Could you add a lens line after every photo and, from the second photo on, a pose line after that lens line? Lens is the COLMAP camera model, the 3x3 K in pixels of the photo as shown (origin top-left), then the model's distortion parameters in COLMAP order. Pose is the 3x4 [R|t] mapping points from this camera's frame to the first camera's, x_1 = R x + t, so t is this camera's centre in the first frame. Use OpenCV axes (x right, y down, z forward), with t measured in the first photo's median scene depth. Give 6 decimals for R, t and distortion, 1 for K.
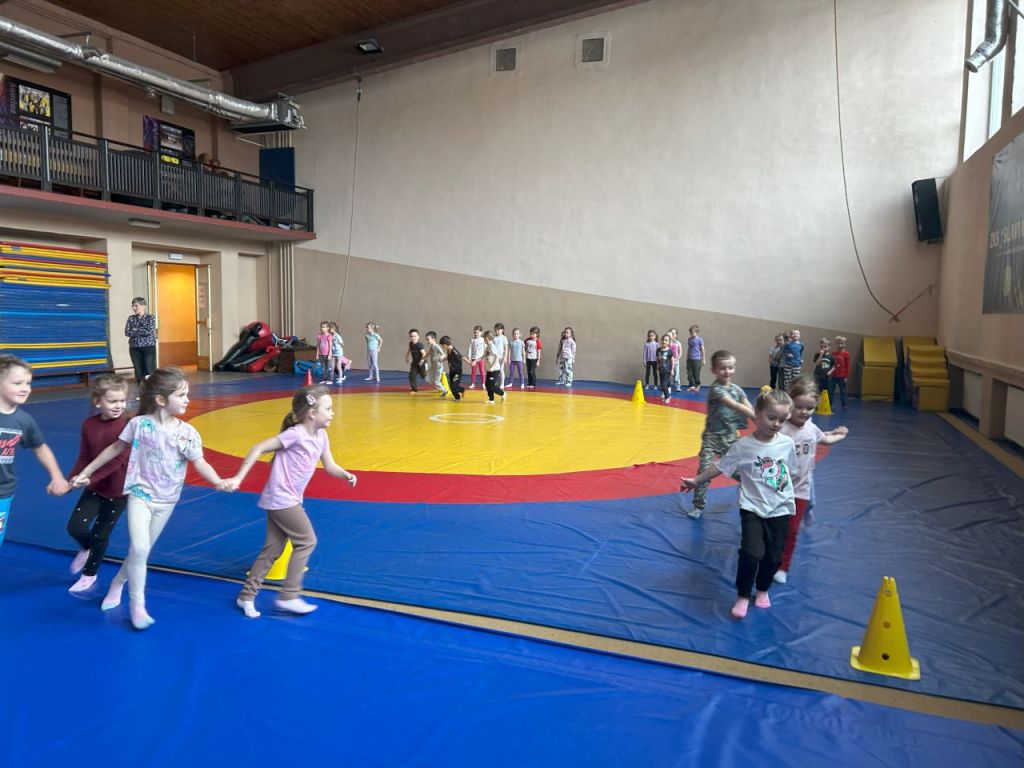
lens RADIAL K [[767.1, 0, 513.0], [0, 767.1, 382.2], [0, 0, 1]] dist [0.038849, -0.054356]
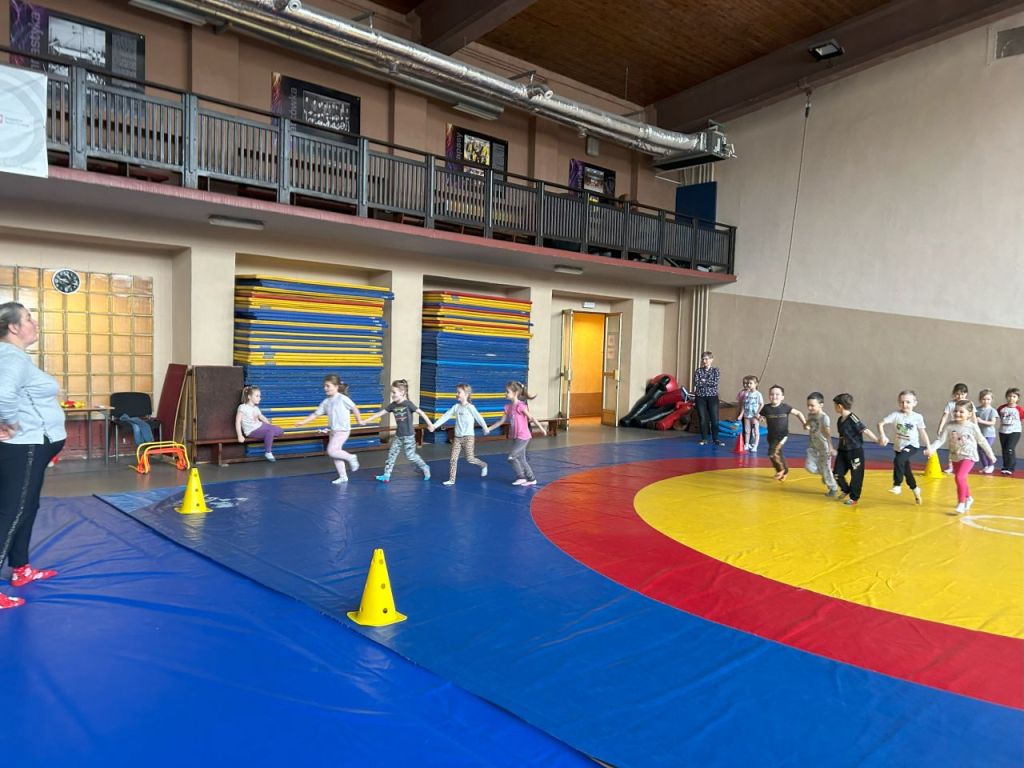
lens RADIAL K [[776.0, 0, 512.4], [0, 776.0, 390.6], [0, 0, 1]] dist [0.044392, -0.043276]
pose [[0.901055, 0.032229, -0.432506, -0.113660], [-0.055740, 0.997570, -0.041789, -0.012607], [0.430109, 0.061762, 0.900662, 0.112427]]
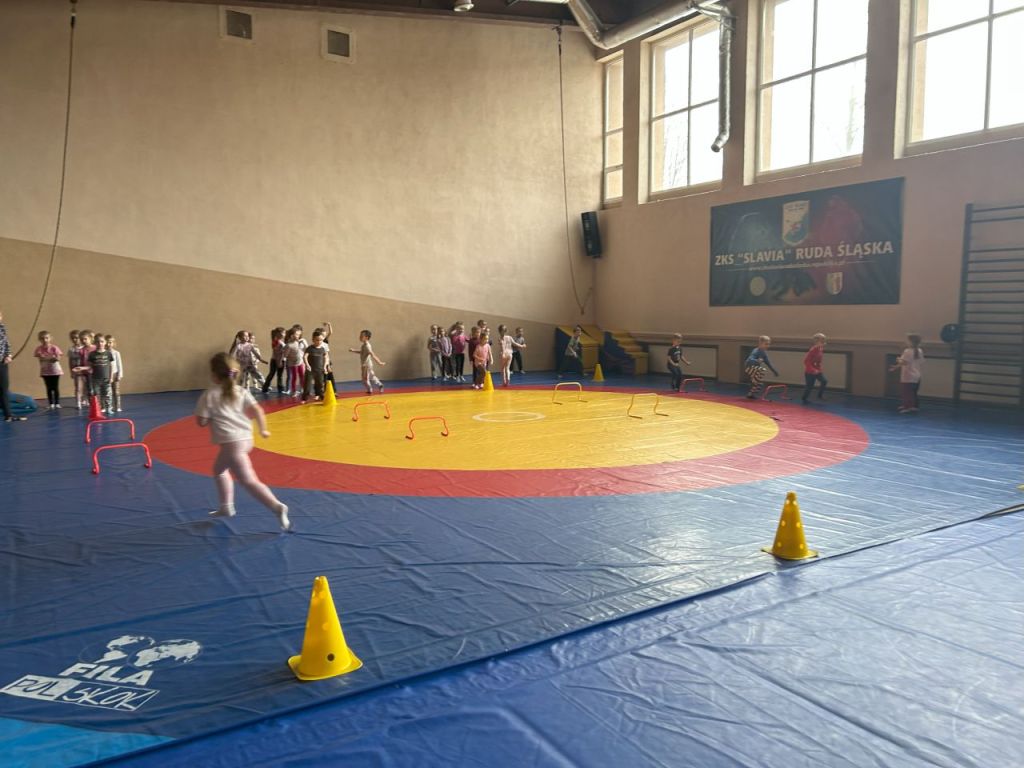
lens RADIAL K [[765.1, 0, 512.0], [0, 765.1, 384.0], [0, 0, 1]] dist [0.037168, -0.050477]
pose [[0.596599, -0.094269, 0.796984, -0.584882], [0.088997, 0.994723, 0.051037, -0.031075], [-0.797590, 0.040480, 0.601840, 0.254489]]
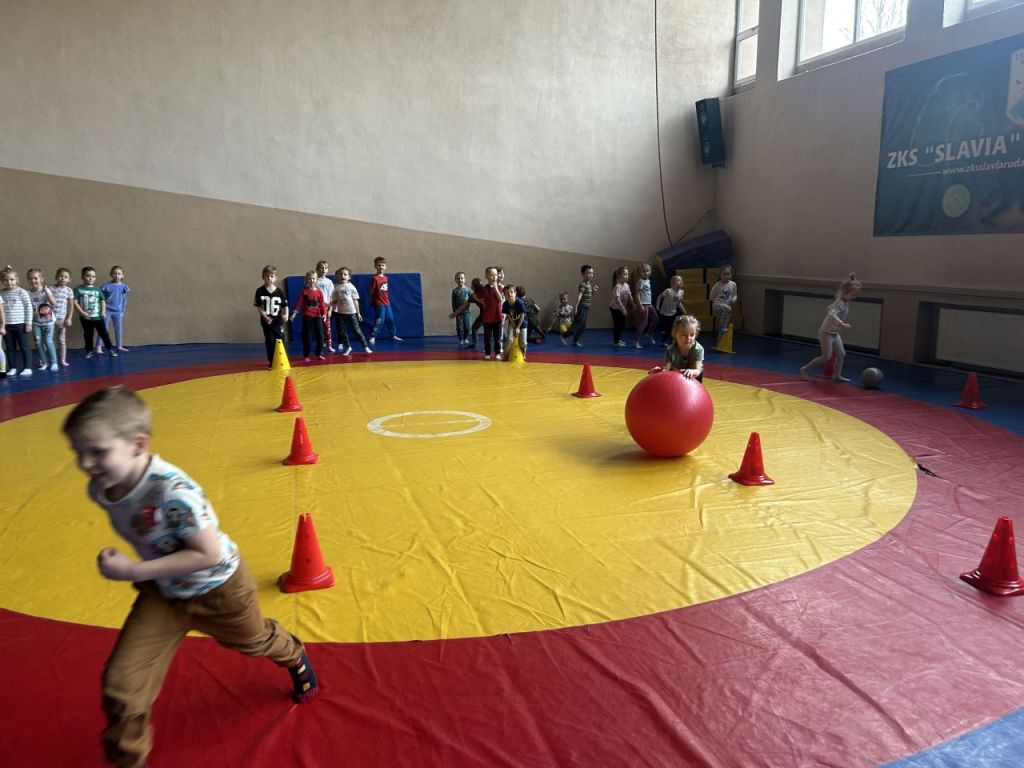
lens RADIAL K [[760.6, 0, 504.5], [0, 760.6, 384.0], [0, 0, 1]] dist [0.058995, -0.068095]
pose [[0.790308, -0.128536, 0.599076, -0.249851], [0.075058, 0.990694, 0.113543, -0.031929], [-0.608095, -0.044769, 0.792601, 0.327289]]
